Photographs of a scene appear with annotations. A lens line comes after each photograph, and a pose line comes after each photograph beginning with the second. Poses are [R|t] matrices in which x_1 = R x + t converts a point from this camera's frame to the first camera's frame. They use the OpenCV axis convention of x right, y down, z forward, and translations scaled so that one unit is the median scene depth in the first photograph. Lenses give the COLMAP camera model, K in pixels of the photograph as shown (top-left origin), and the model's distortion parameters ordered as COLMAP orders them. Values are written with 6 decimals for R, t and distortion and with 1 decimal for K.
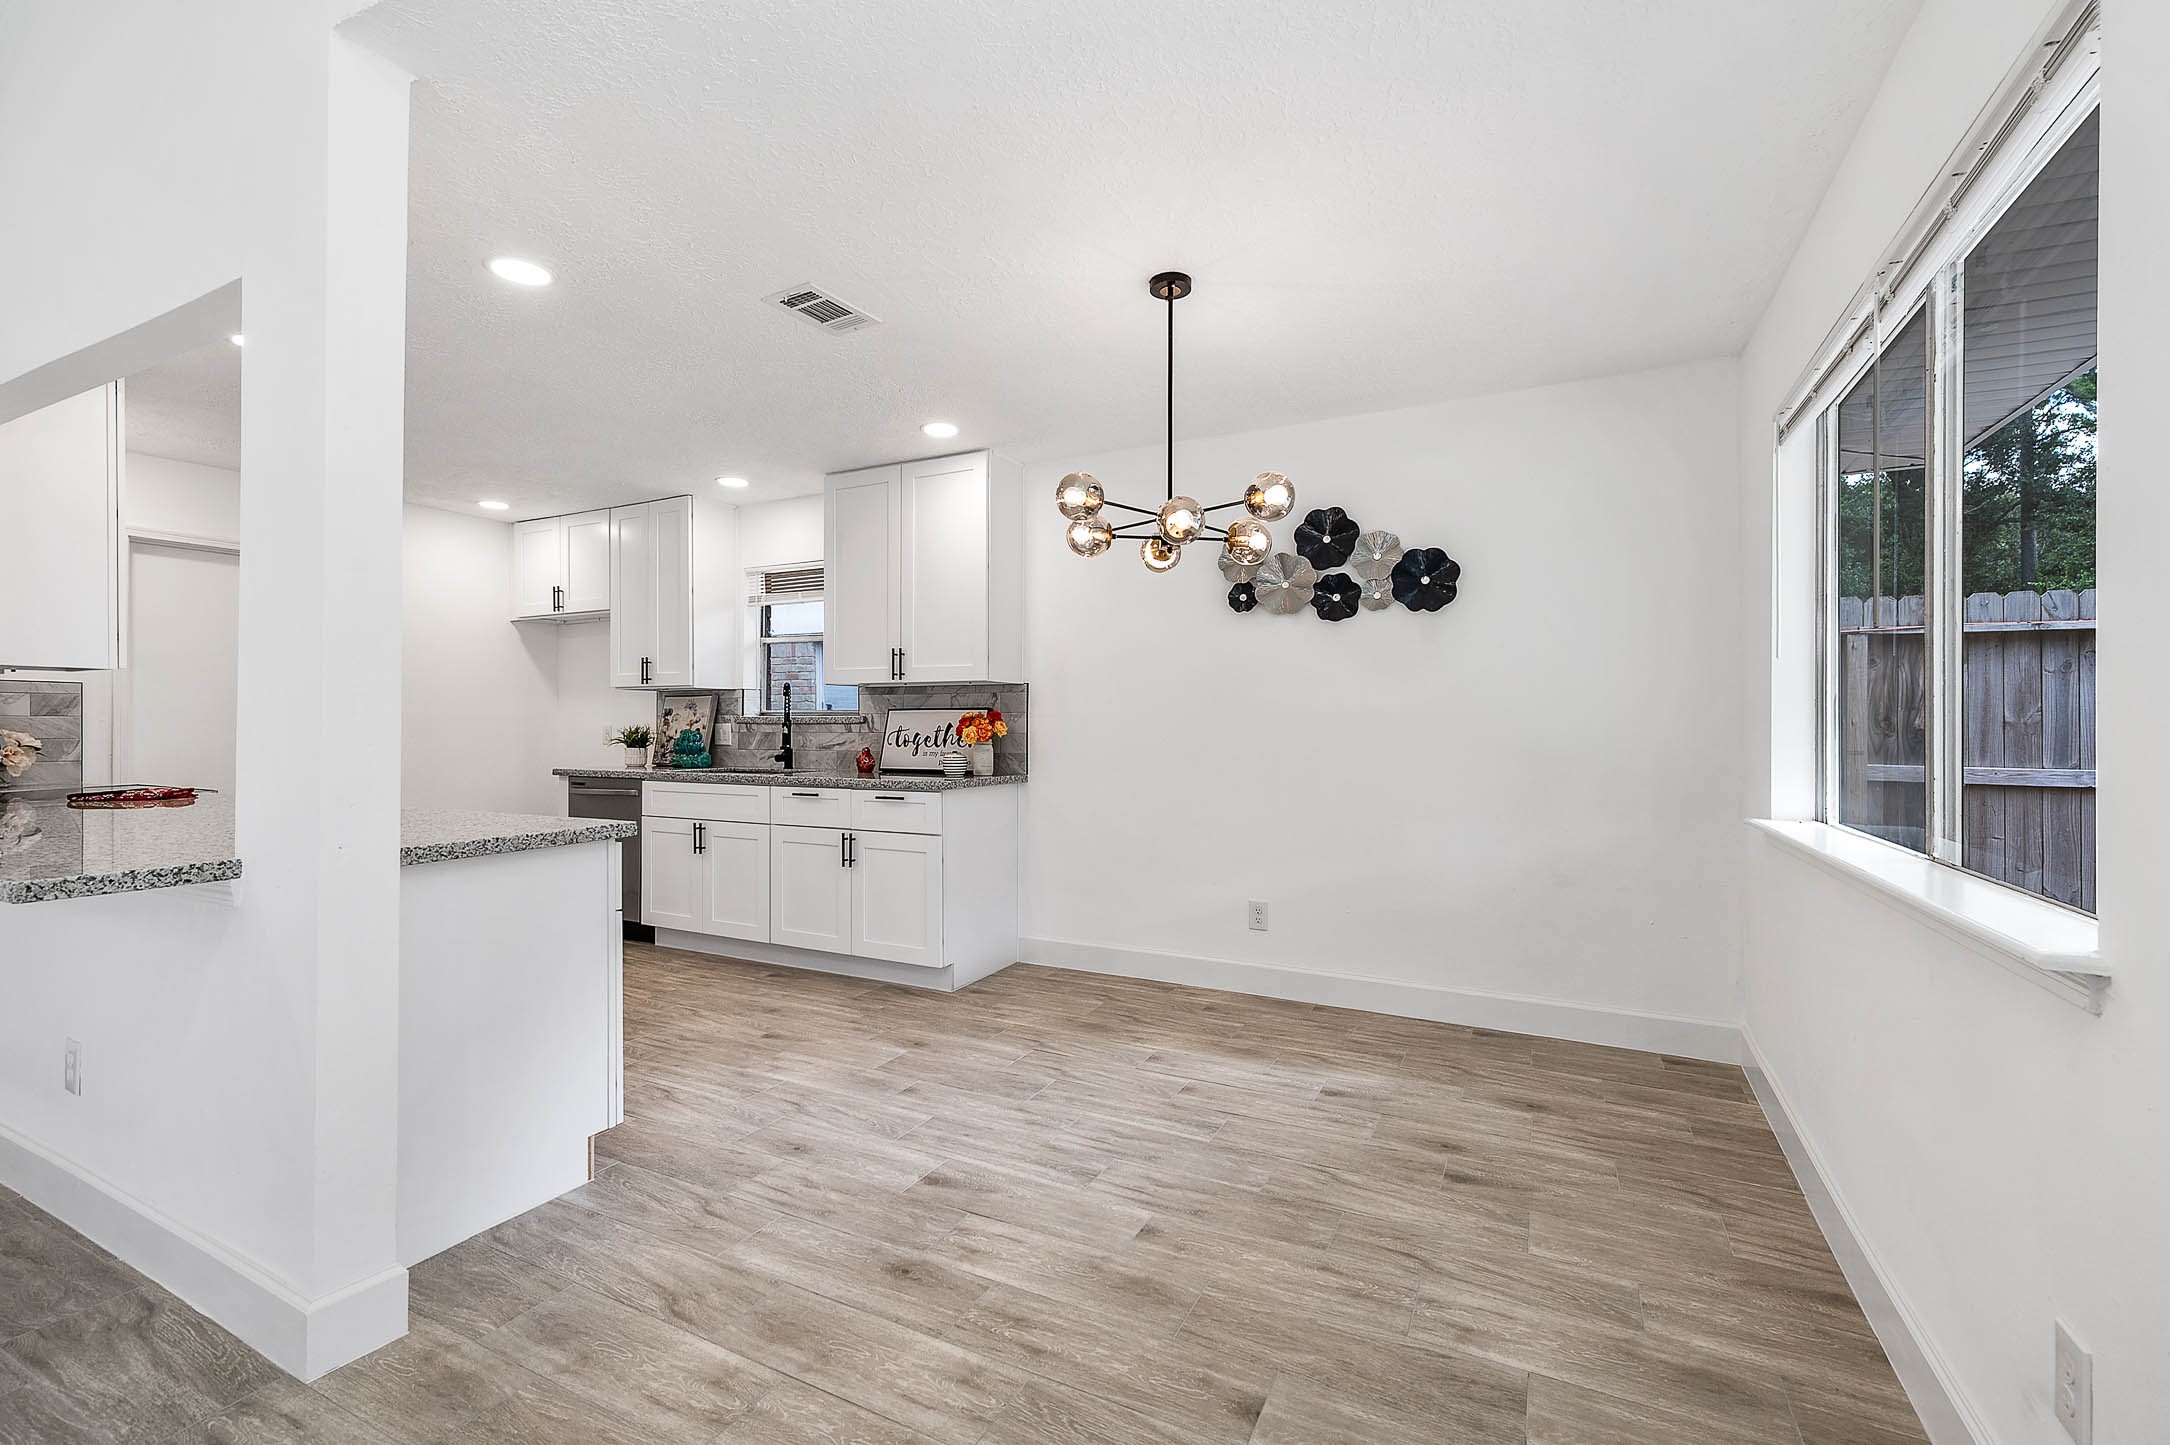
lens RADIAL K [[912.9, 0, 1106.1], [0, 912.9, 733.1], [0, 0, 1]] dist [0.002120, 0.000410]
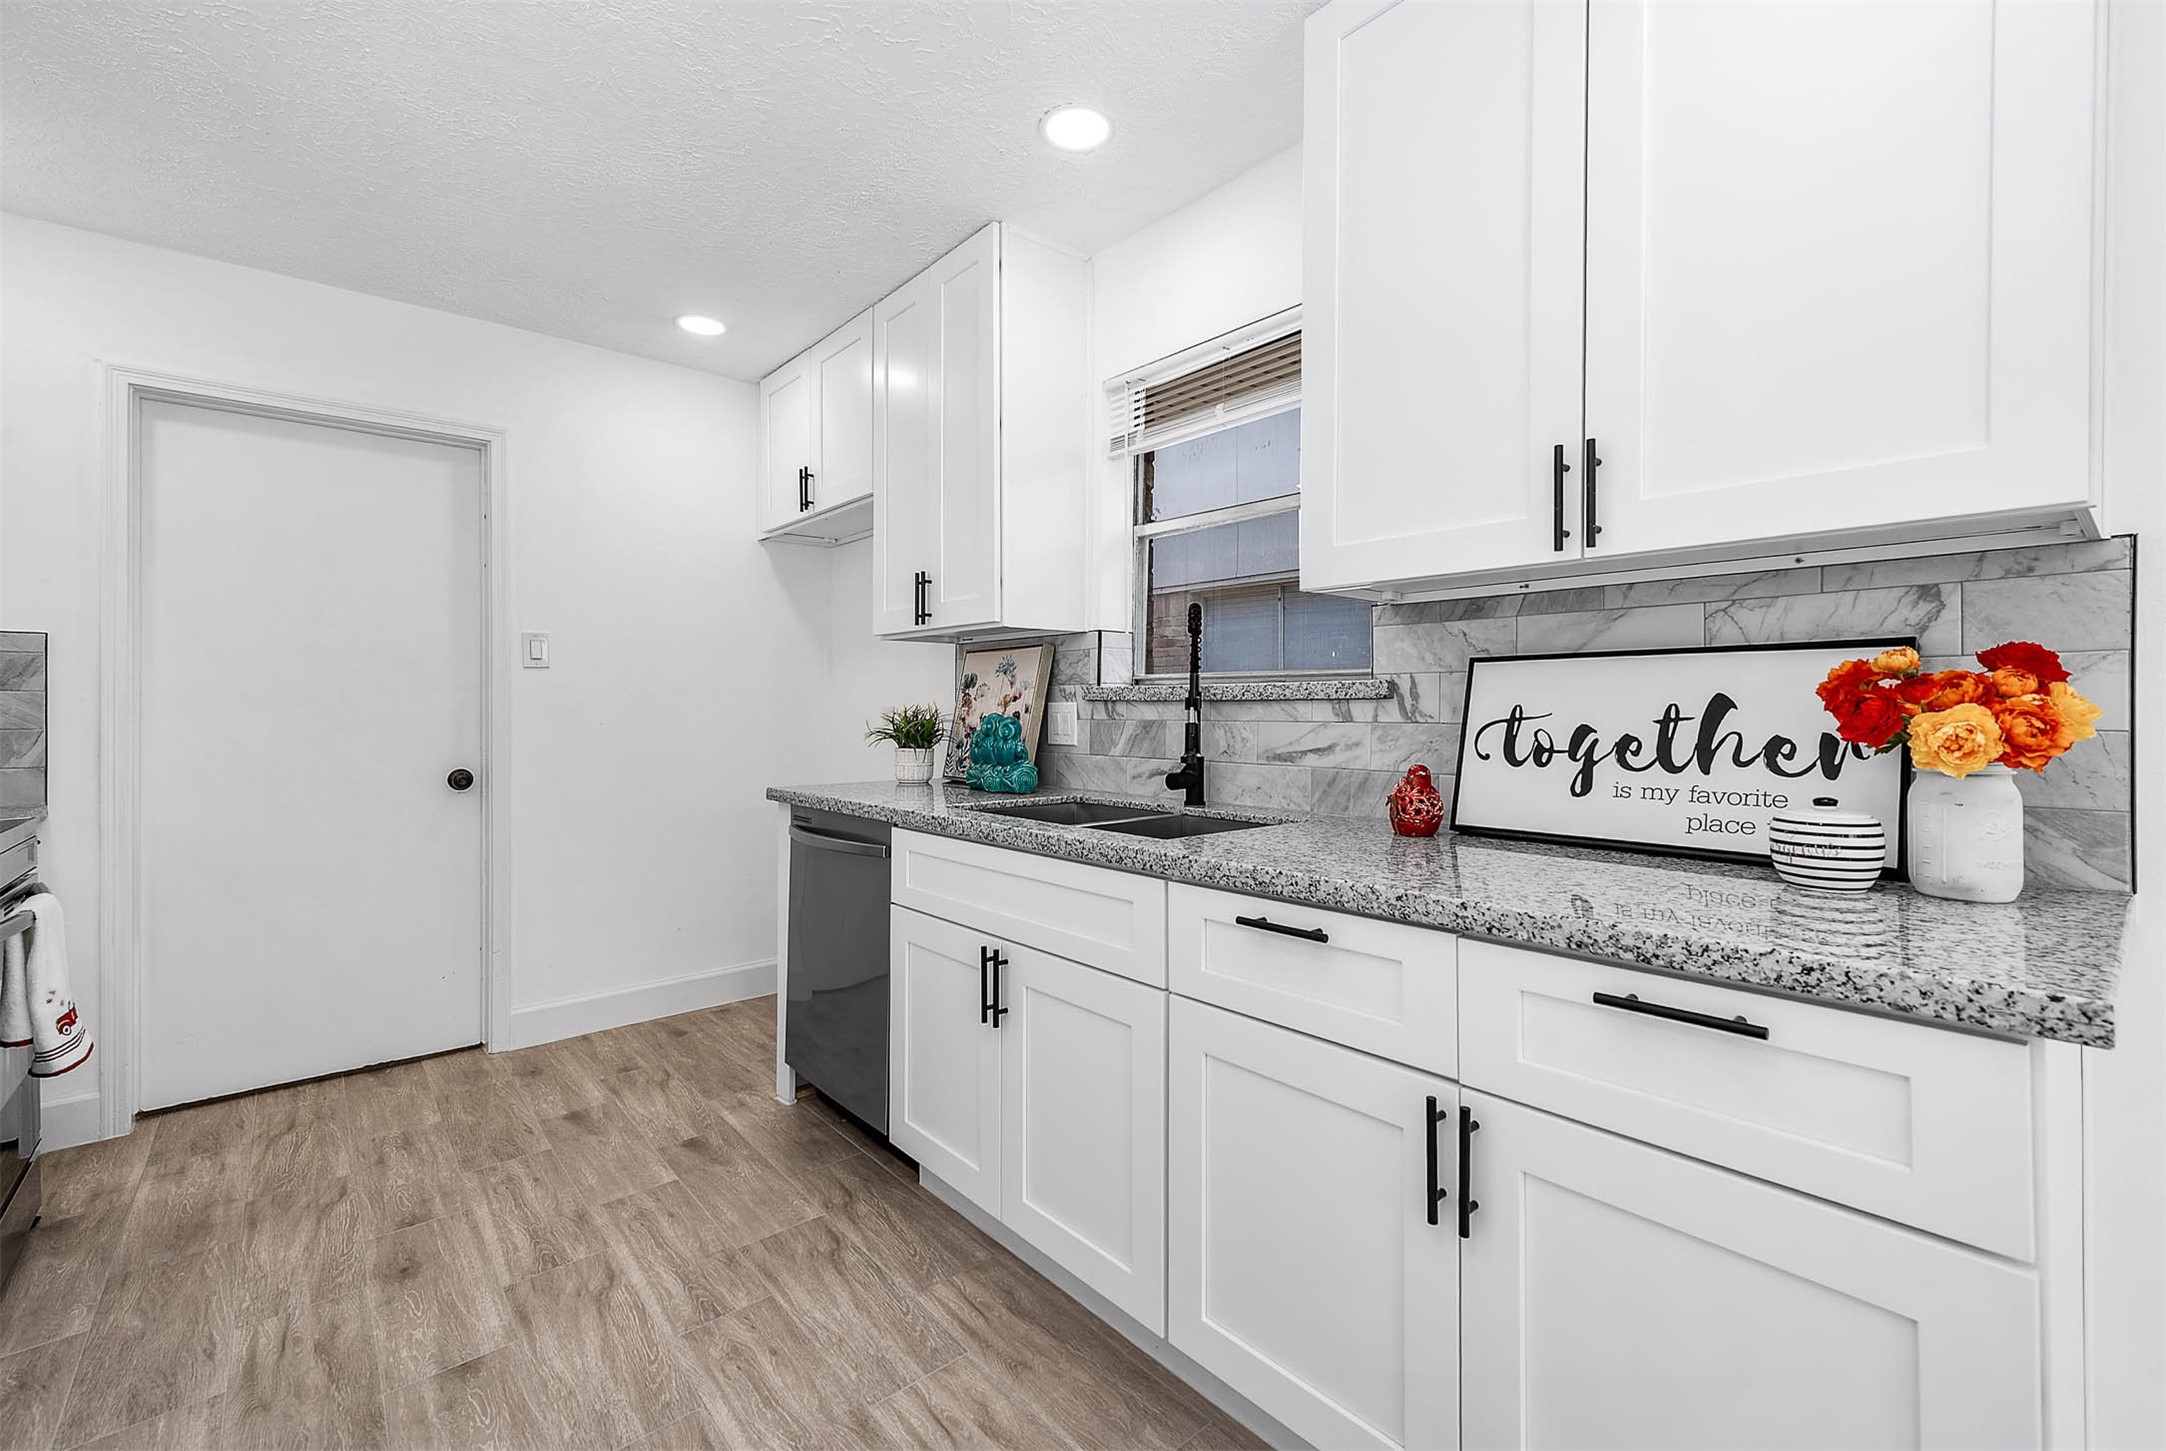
lens RADIAL K [[930.1, 0, 1093.5], [0, 930.1, 706.2], [0, 0, 1]] dist [0.003424, 0.000429]
pose [[0.923008, -0.001905, -0.384776, -0.244273], [-0.002259, 0.999944, -0.010369, -0.003487], [0.384774, 0.010439, 0.922952, 0.629865]]
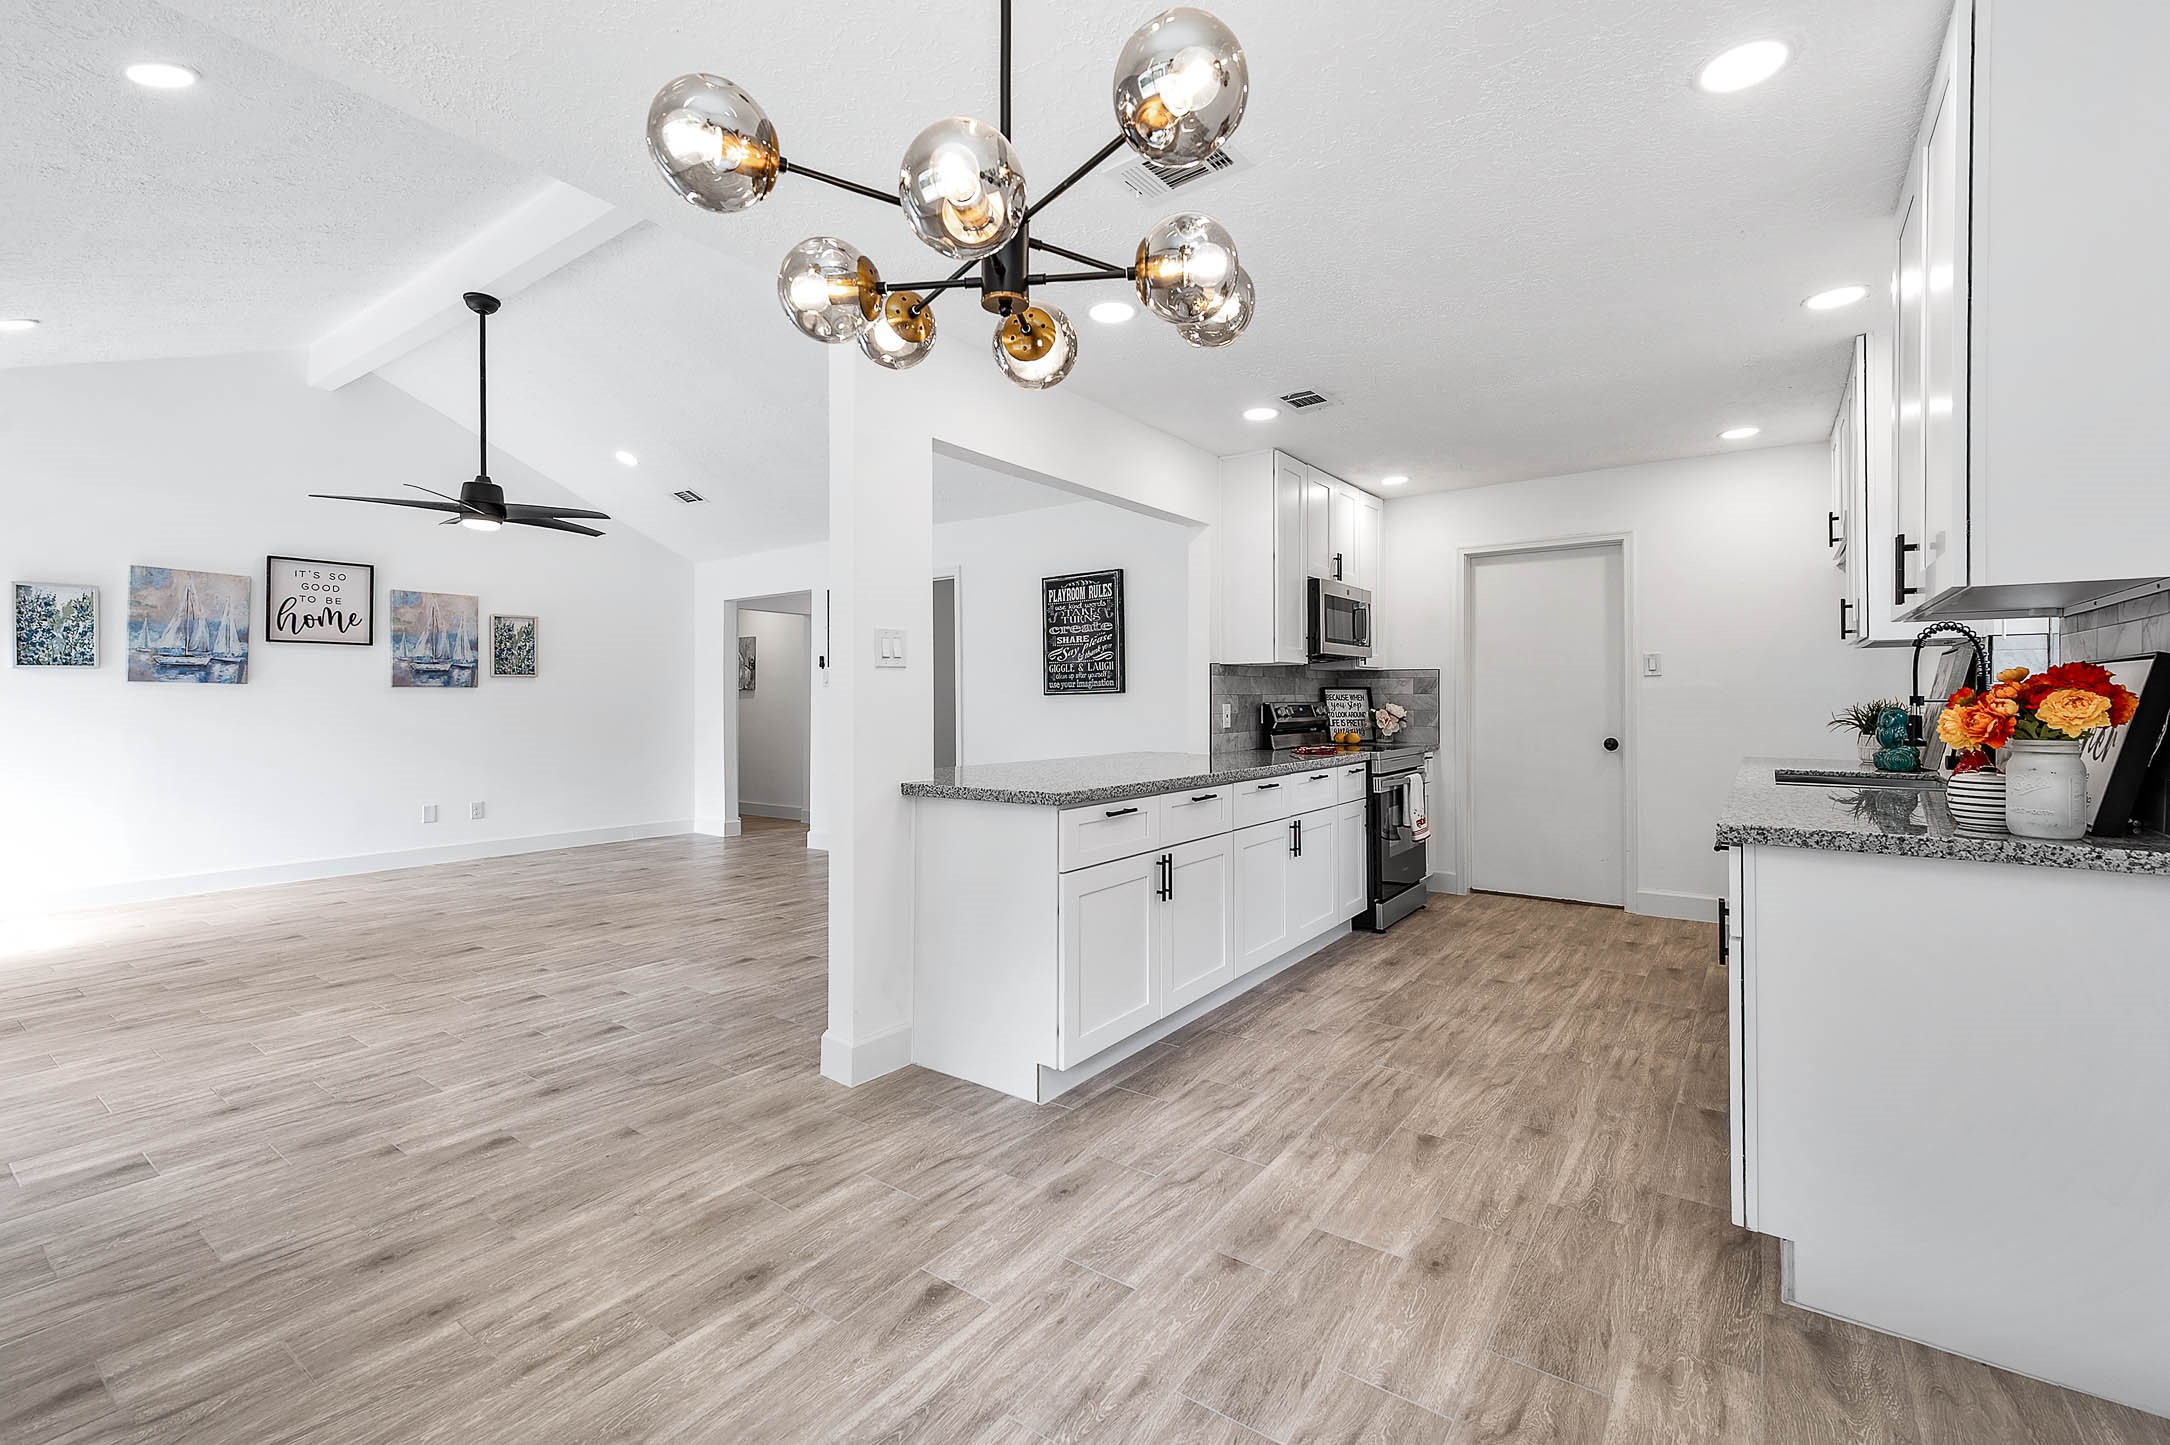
lens RADIAL K [[931.8, 0, 1095.5], [0, 931.8, 703.2], [0, 0, 1]] dist [0.003424, 0.000429]
pose [[-0.161307, 0.003932, -0.986896, 0.290266], [-0.008178, 0.999952, 0.005321, -0.007241], [0.986870, 0.008929, -0.161267, 0.642109]]
